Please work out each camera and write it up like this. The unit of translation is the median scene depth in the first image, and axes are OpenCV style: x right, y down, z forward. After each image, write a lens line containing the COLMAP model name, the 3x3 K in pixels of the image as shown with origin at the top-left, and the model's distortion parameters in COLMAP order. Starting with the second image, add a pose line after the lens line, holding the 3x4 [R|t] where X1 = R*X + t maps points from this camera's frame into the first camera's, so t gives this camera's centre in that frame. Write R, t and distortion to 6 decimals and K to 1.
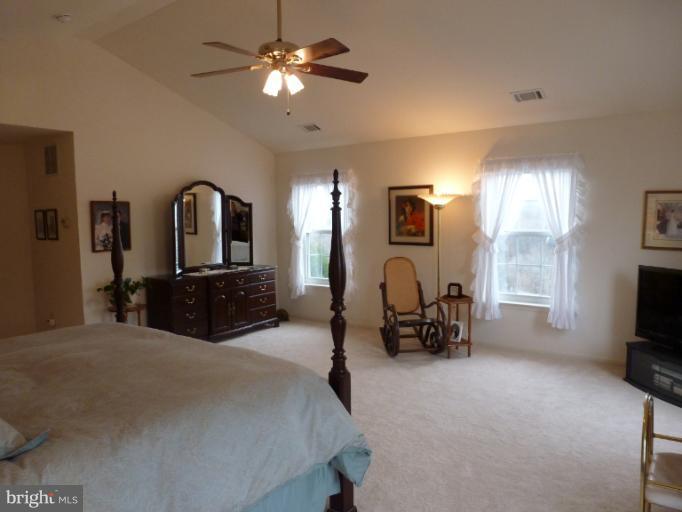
lens RADIAL K [[496.2, 0, 338.6], [0, 496.2, 255.0], [0, 0, 1]] dist [-0.051663, 0.010667]
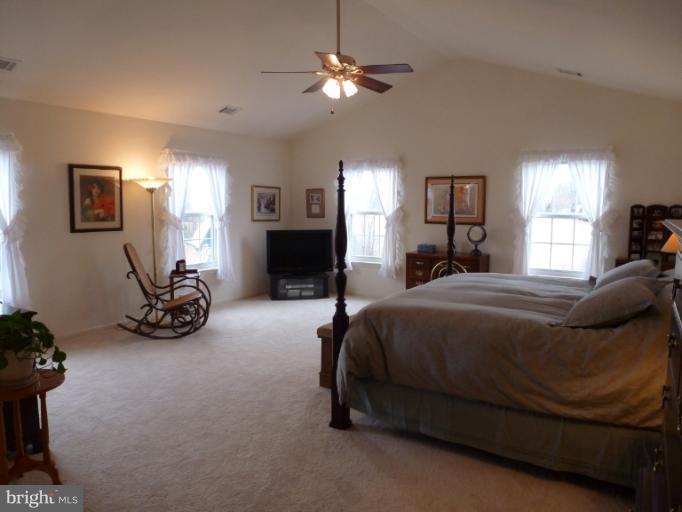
lens RADIAL K [[496.2, 0, 338.6], [0, 496.2, 255.0], [0, 0, 1]] dist [-0.051663, 0.010667]
pose [[-0.066974, -0.088720, 0.993802, -0.798967], [0.081863, 0.992192, 0.094093, -0.026335], [-0.994391, 0.087658, -0.059188, 0.641475]]
